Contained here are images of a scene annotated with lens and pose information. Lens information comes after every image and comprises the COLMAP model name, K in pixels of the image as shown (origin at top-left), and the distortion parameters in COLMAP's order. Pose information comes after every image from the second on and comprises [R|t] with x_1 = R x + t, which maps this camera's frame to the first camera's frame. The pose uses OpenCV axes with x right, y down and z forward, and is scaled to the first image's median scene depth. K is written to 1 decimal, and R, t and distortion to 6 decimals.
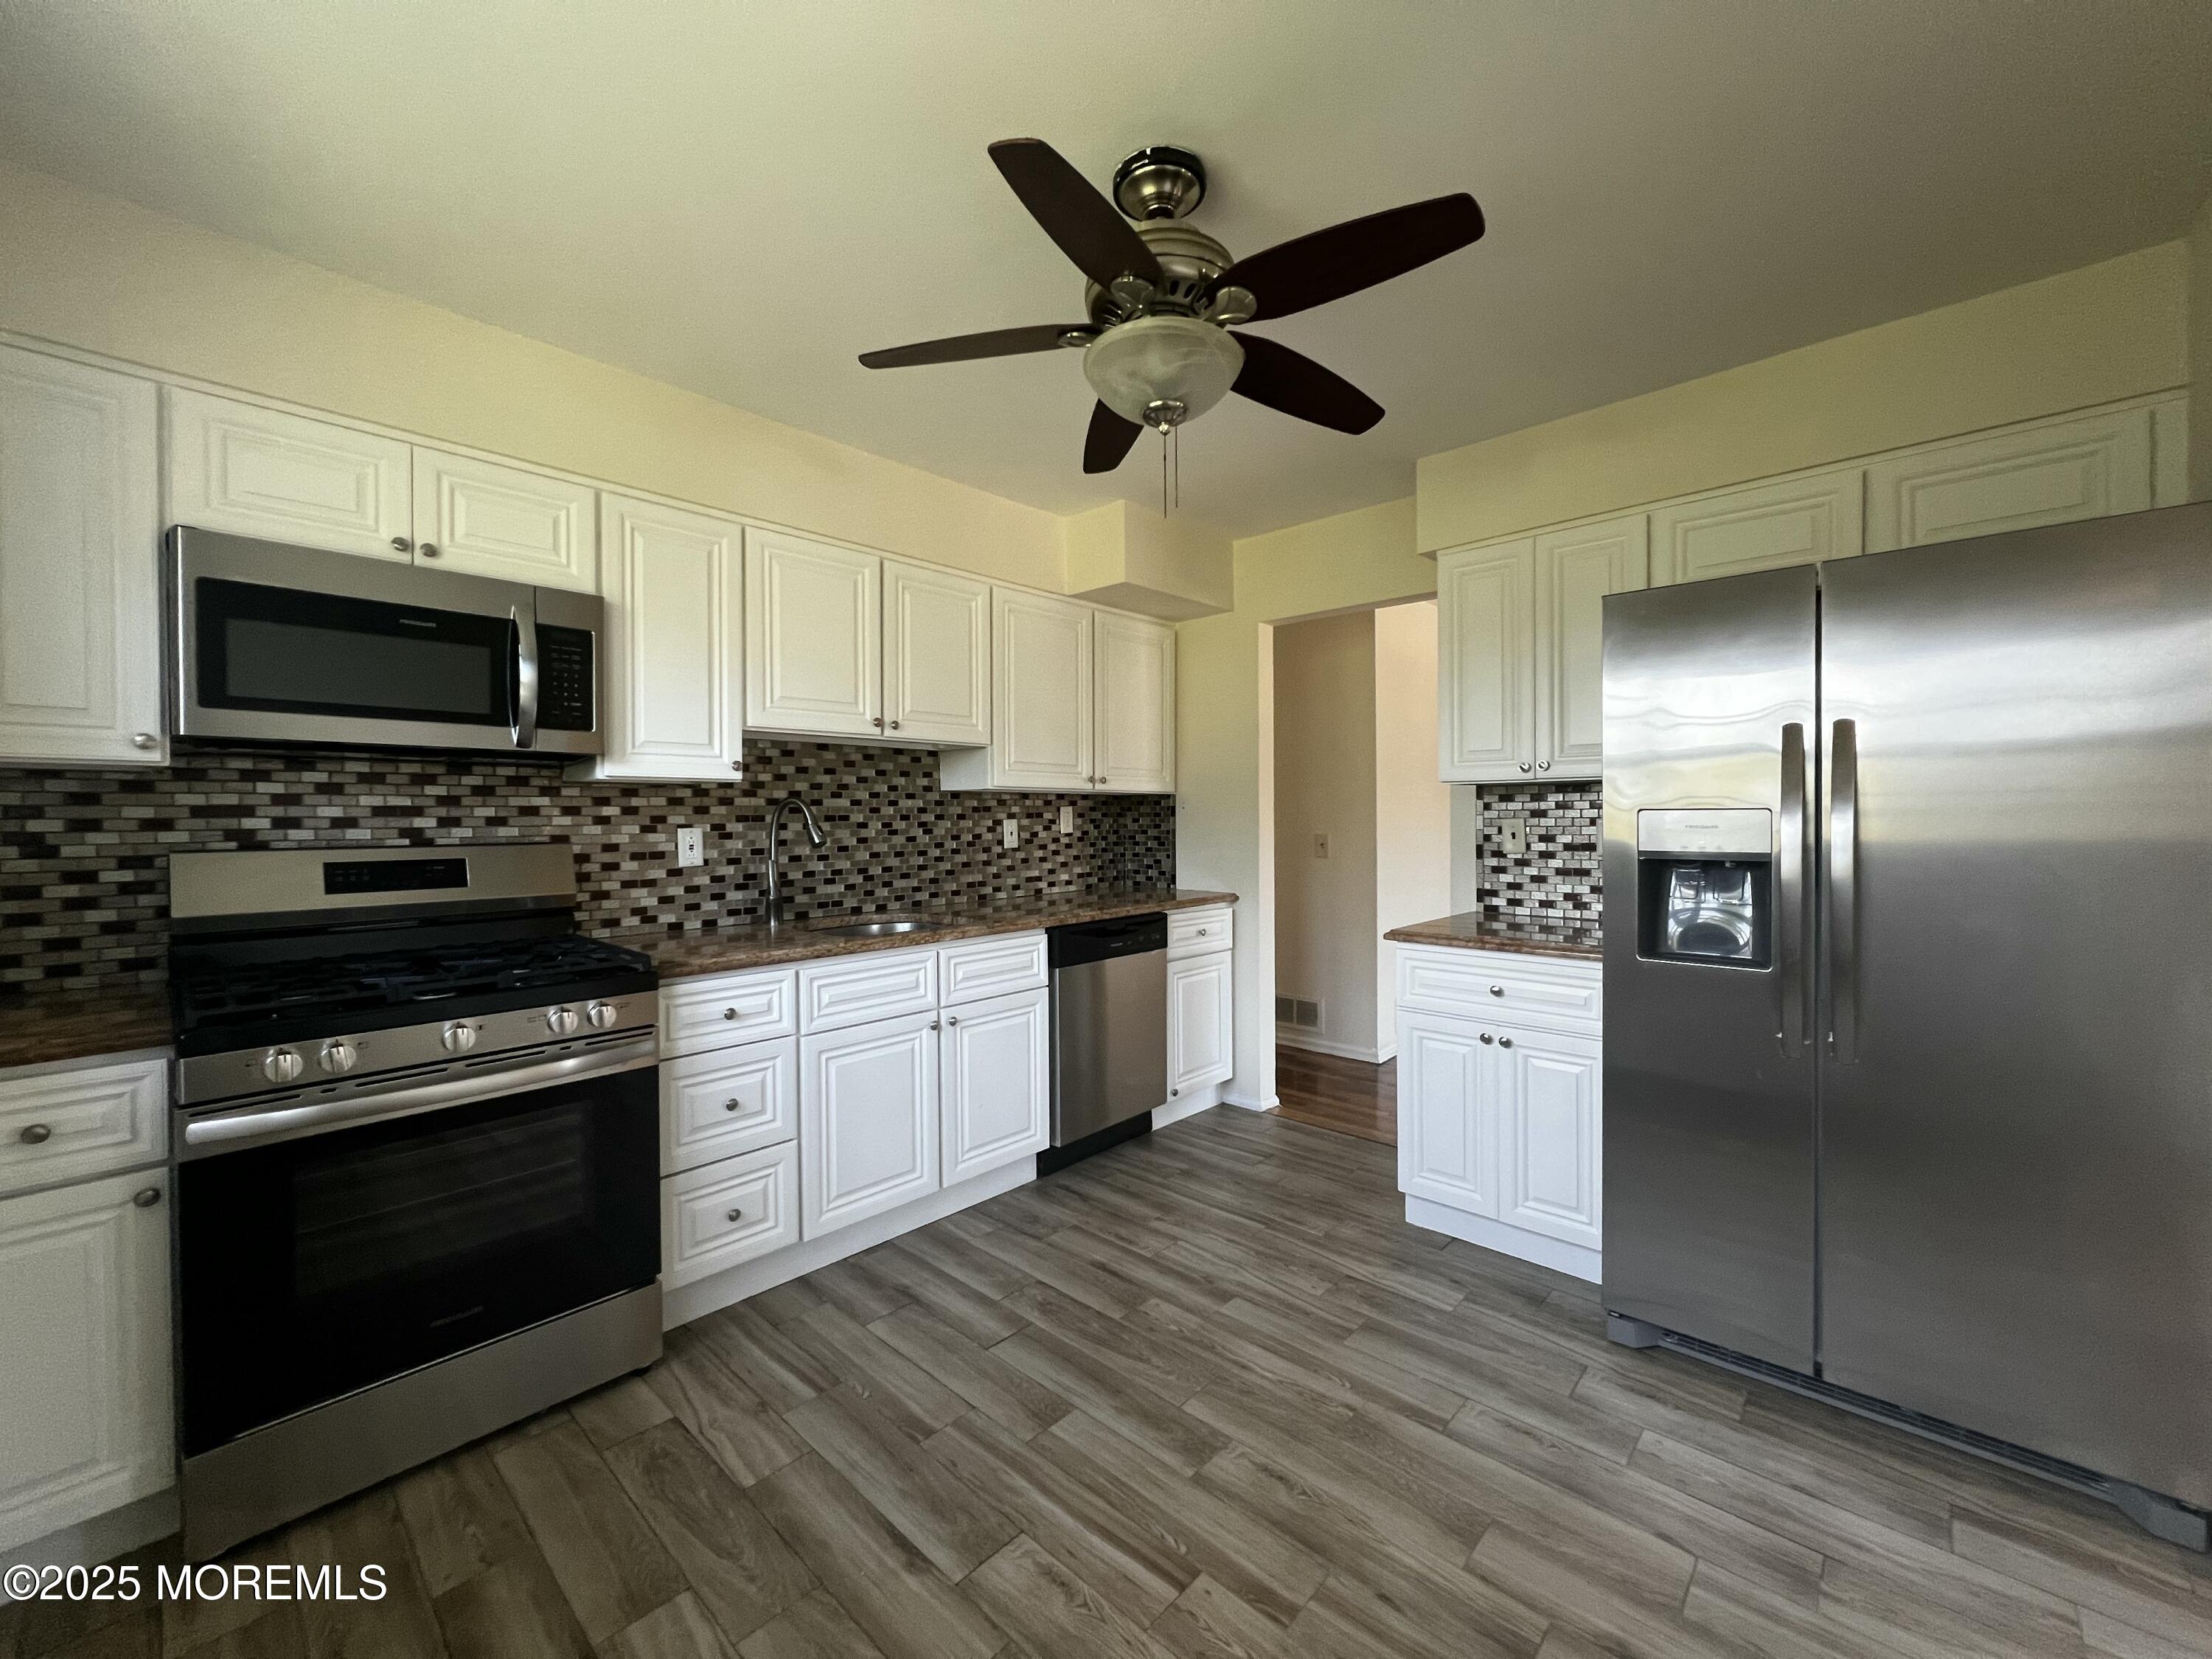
lens RADIAL K [[884.4, 0, 1104.1], [0, 884.4, 812.7], [0, 0, 1]] dist [-0.002375, 0.000402]
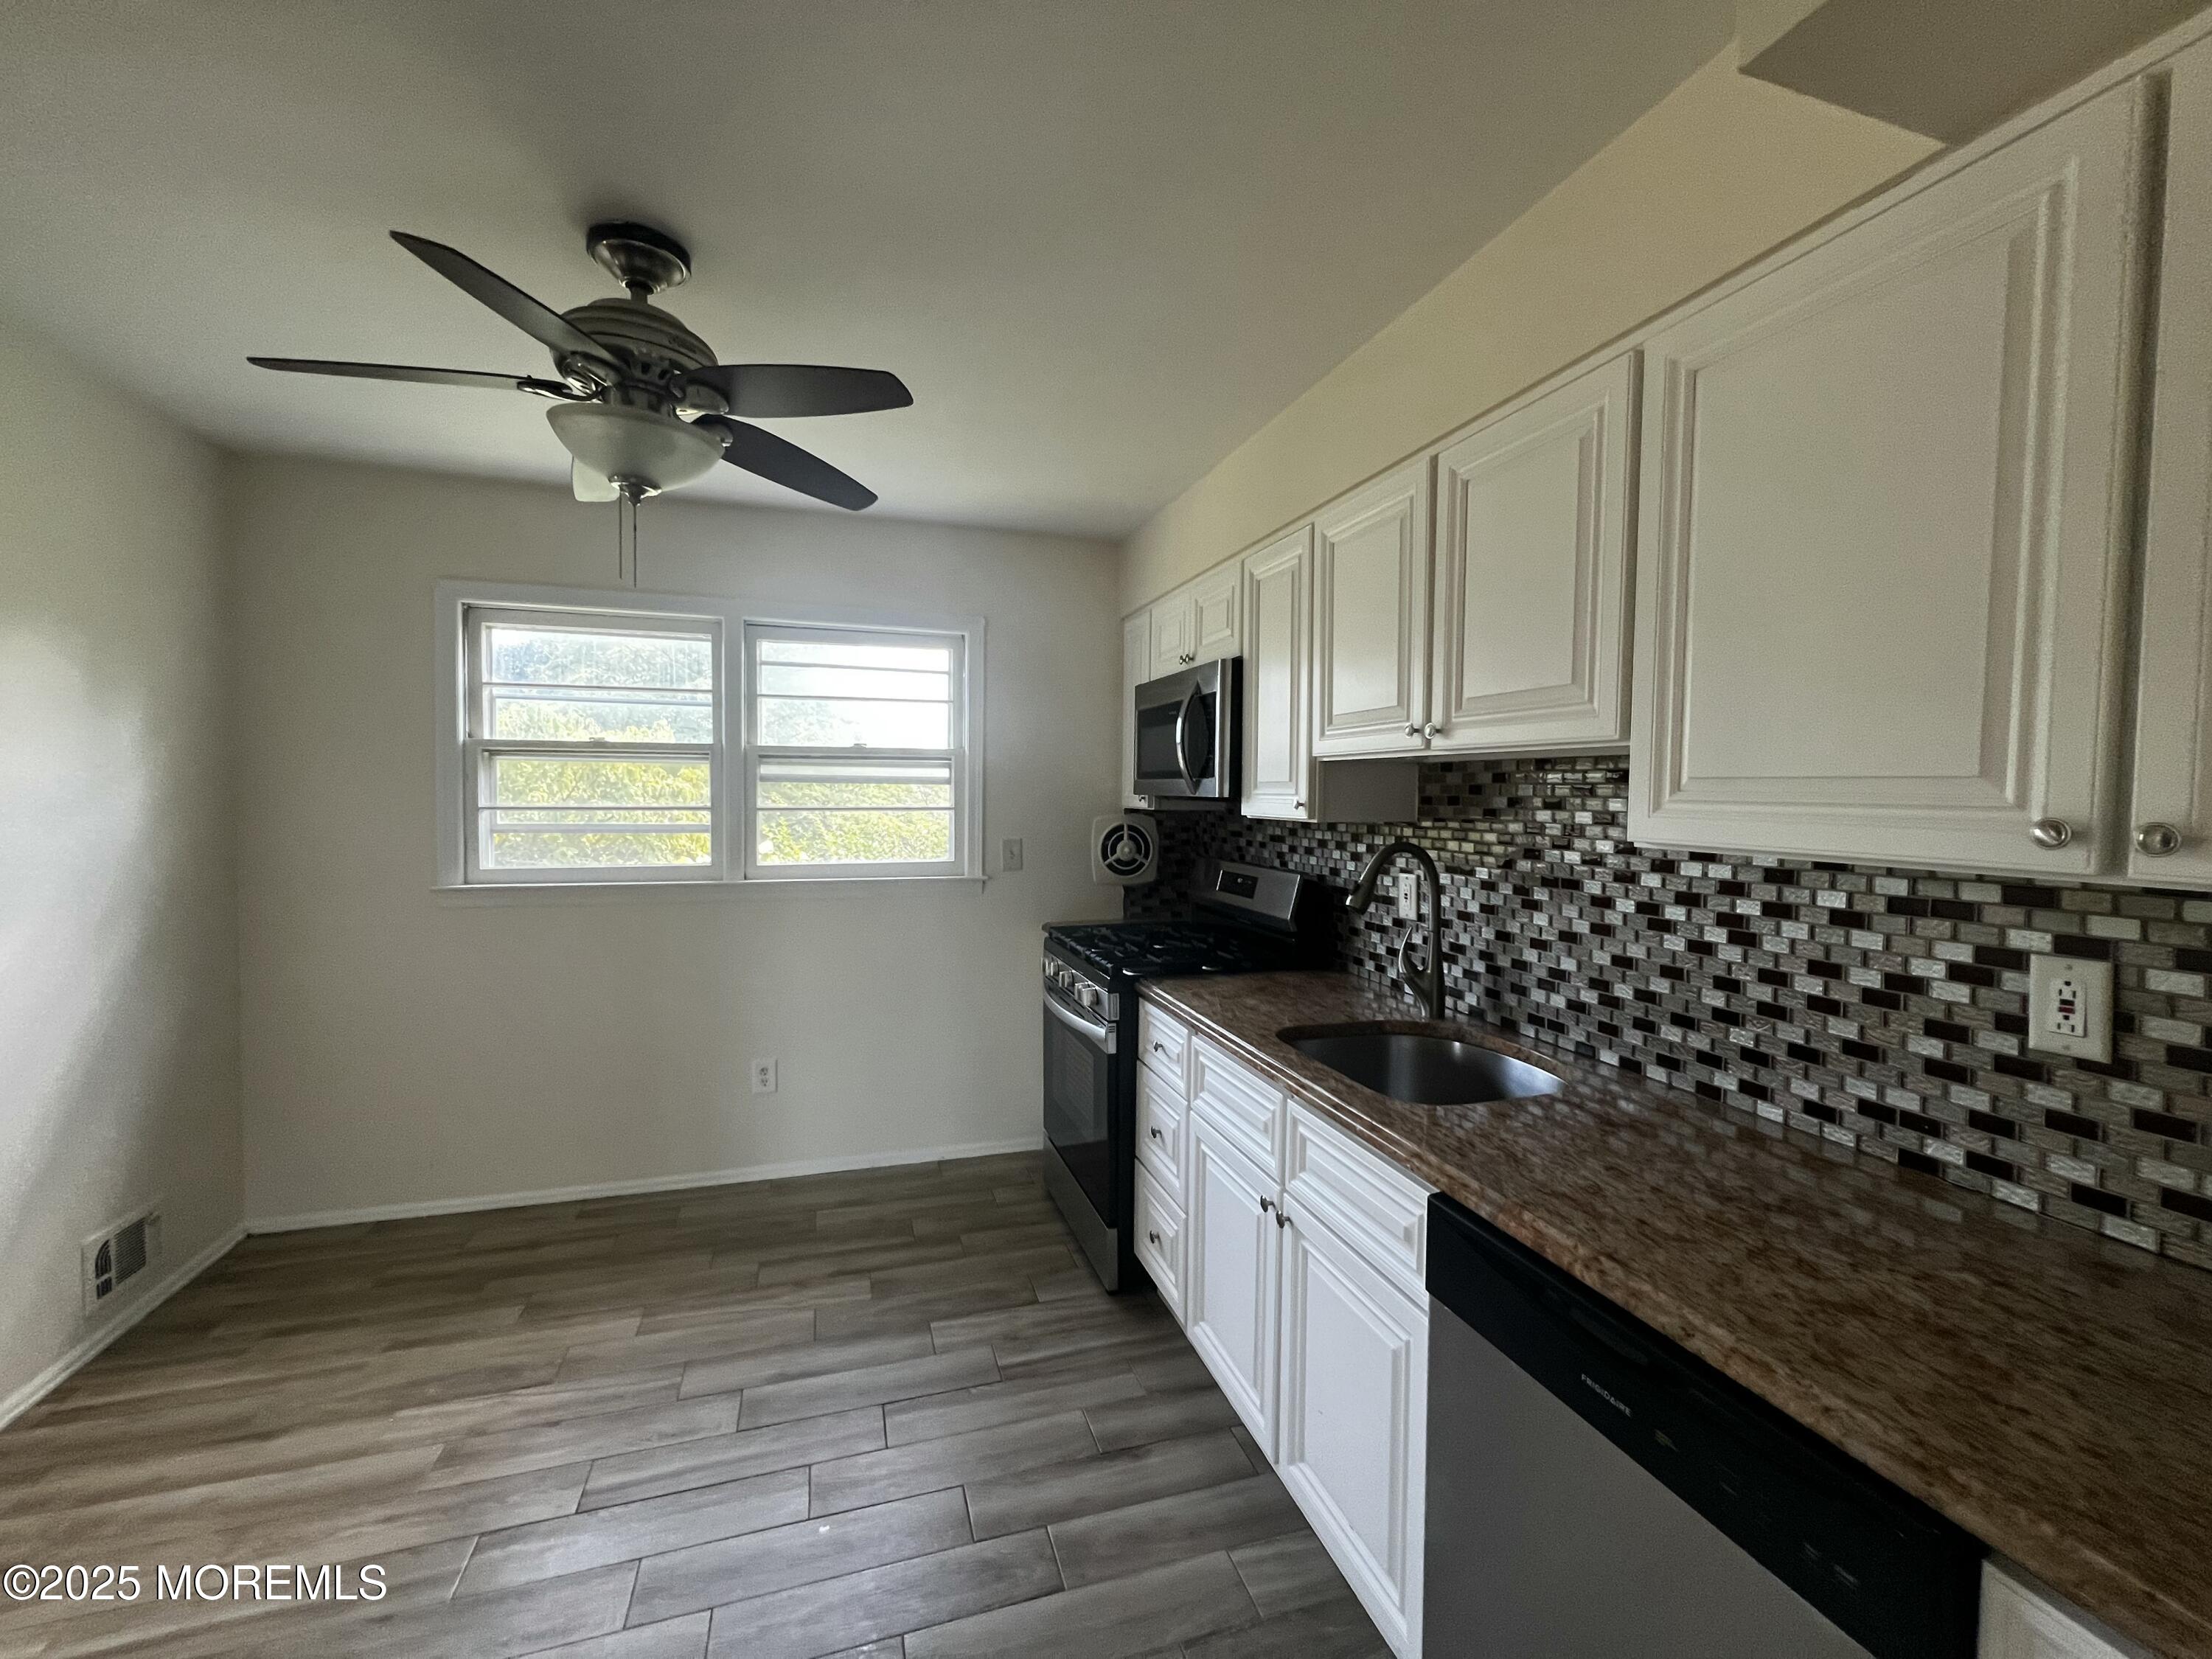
lens RADIAL K [[888.0, 0, 1109.0], [0, 888.0, 824.7], [0, 0, 1]] dist [0.001008, -0.000445]
pose [[-0.491007, 0.023277, -0.870844, 0.363731], [-0.018631, 0.999134, 0.037211, -0.049560], [0.870956, 0.034496, -0.490148, 1.031563]]
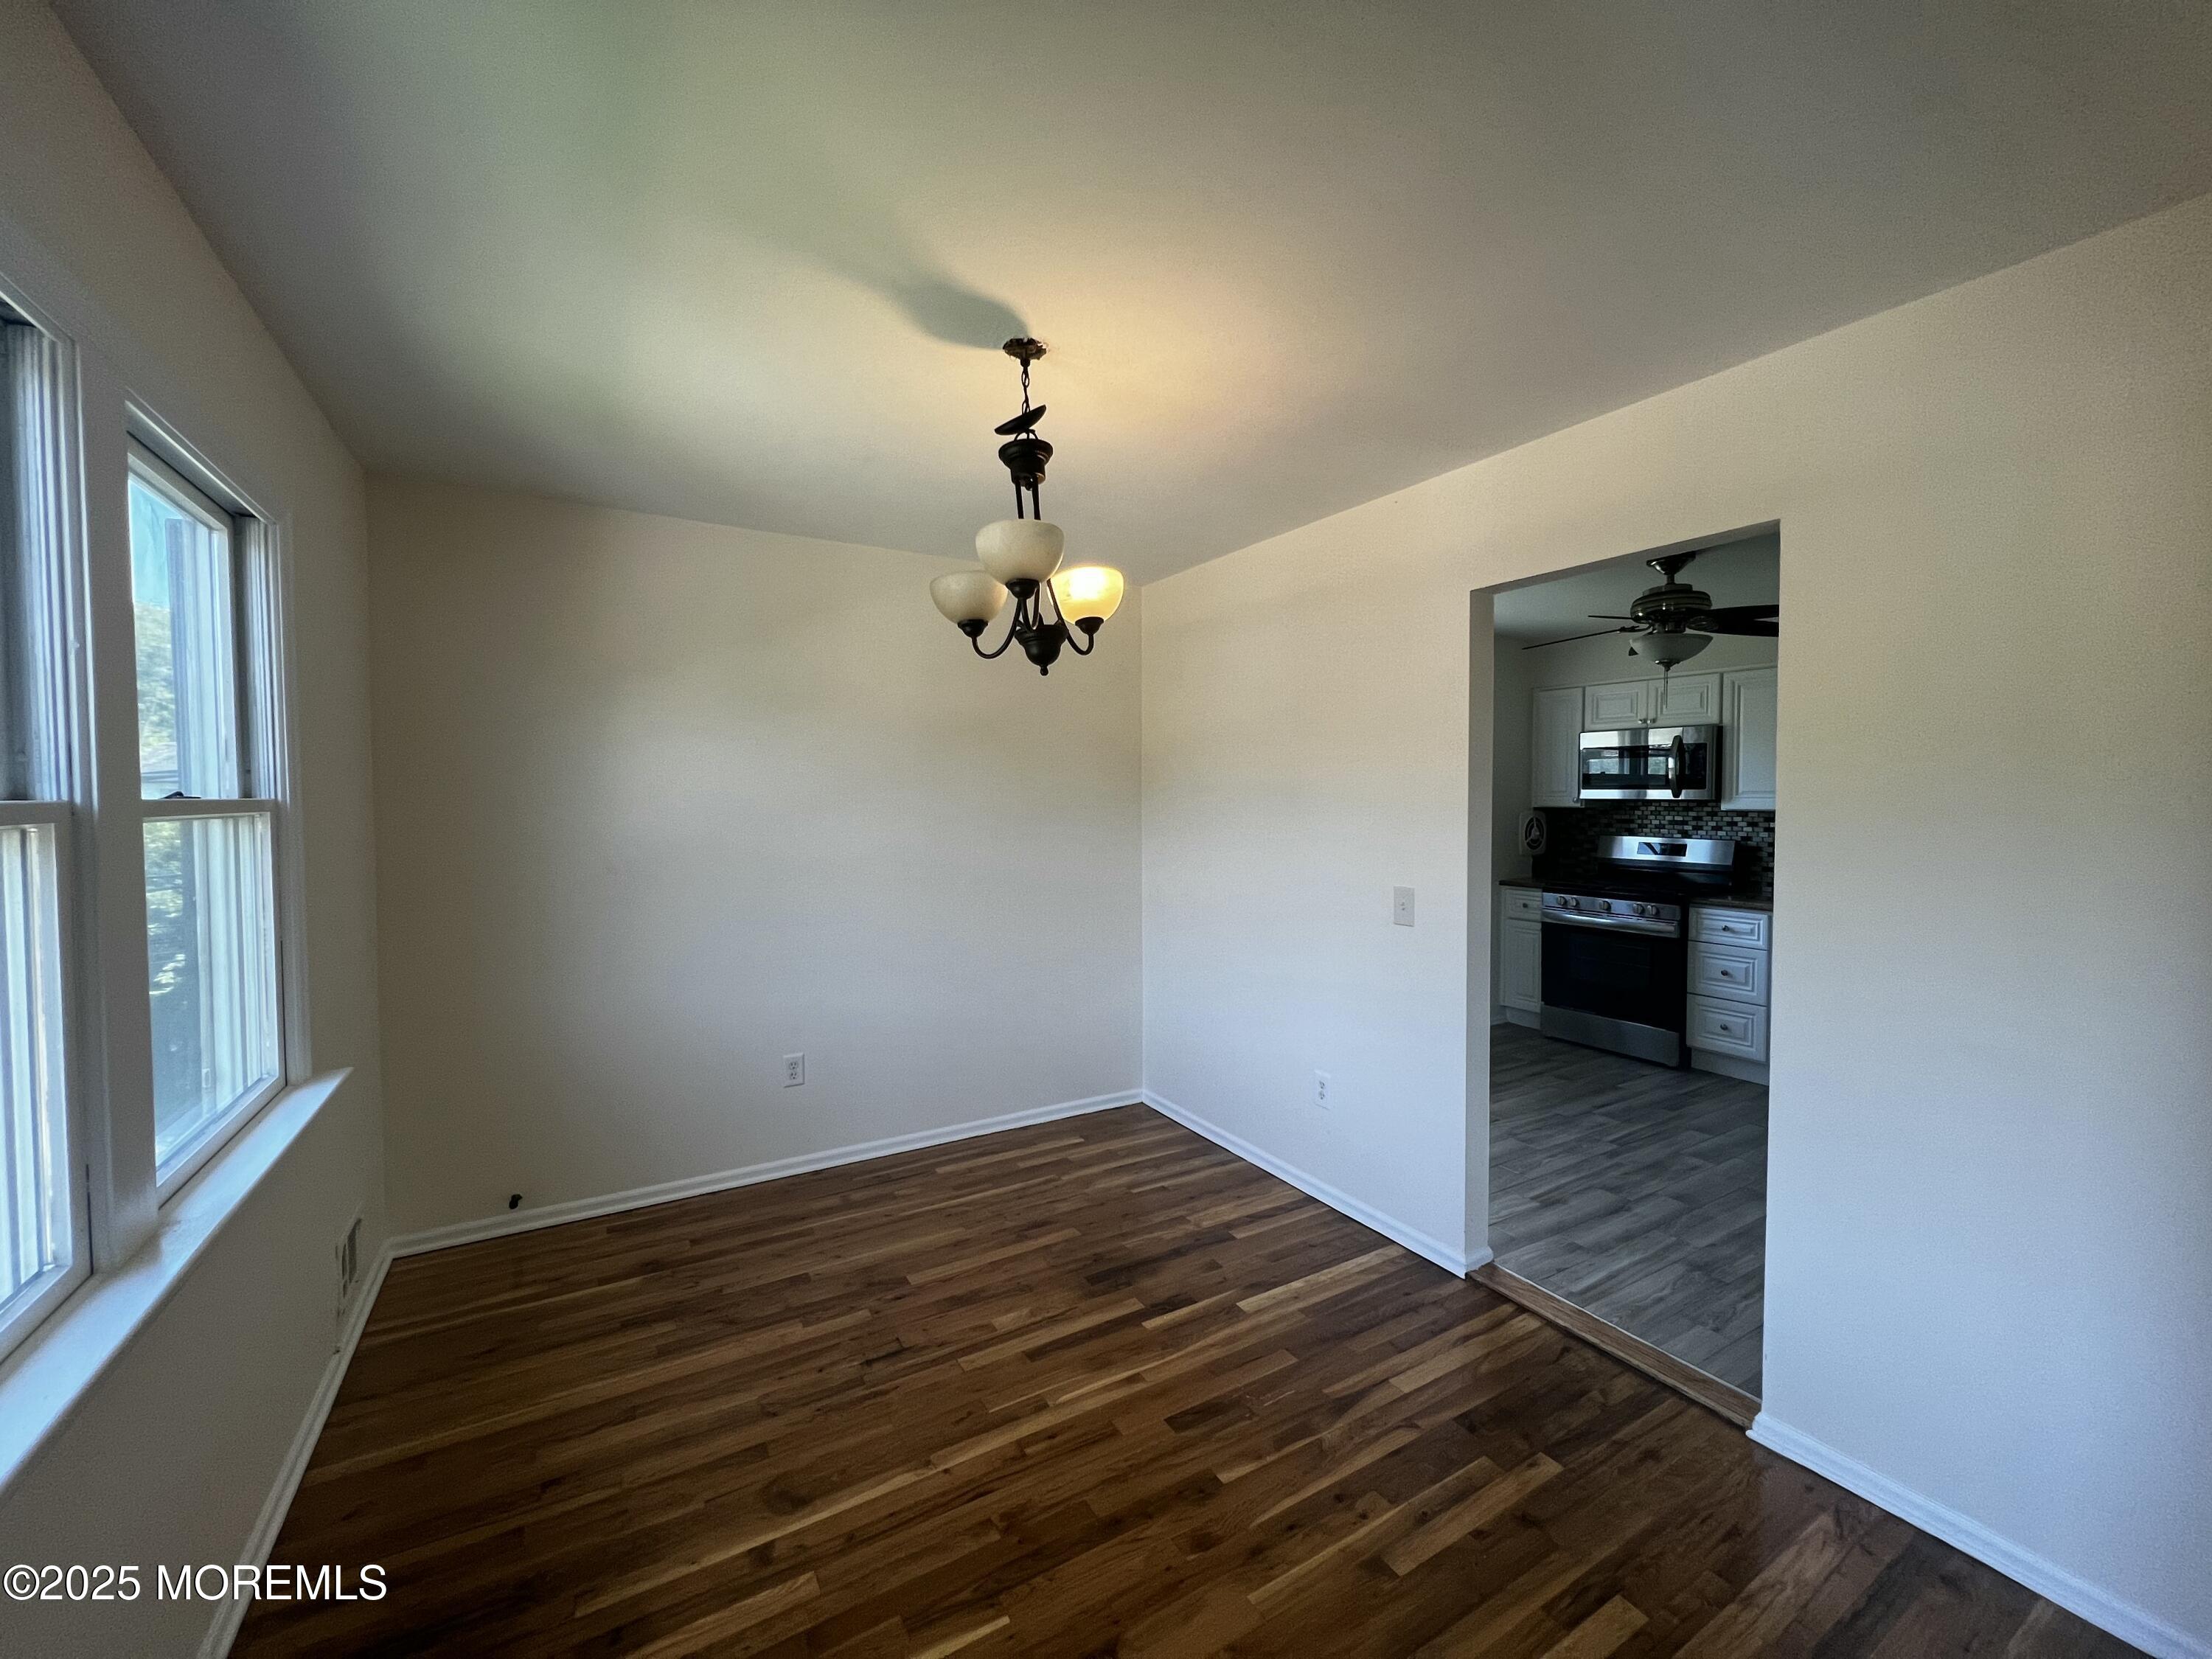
lens RADIAL K [[884.4, 0, 1102.2], [0, 884.4, 836.8], [0, 0, 1]] dist [-0.002375, 0.000402]
pose [[-0.286279, 0.054729, -0.956582, 1.360353], [0.002737, 0.998410, 0.056303, -0.071783], [0.958142, 0.013500, -0.285973, 0.144440]]
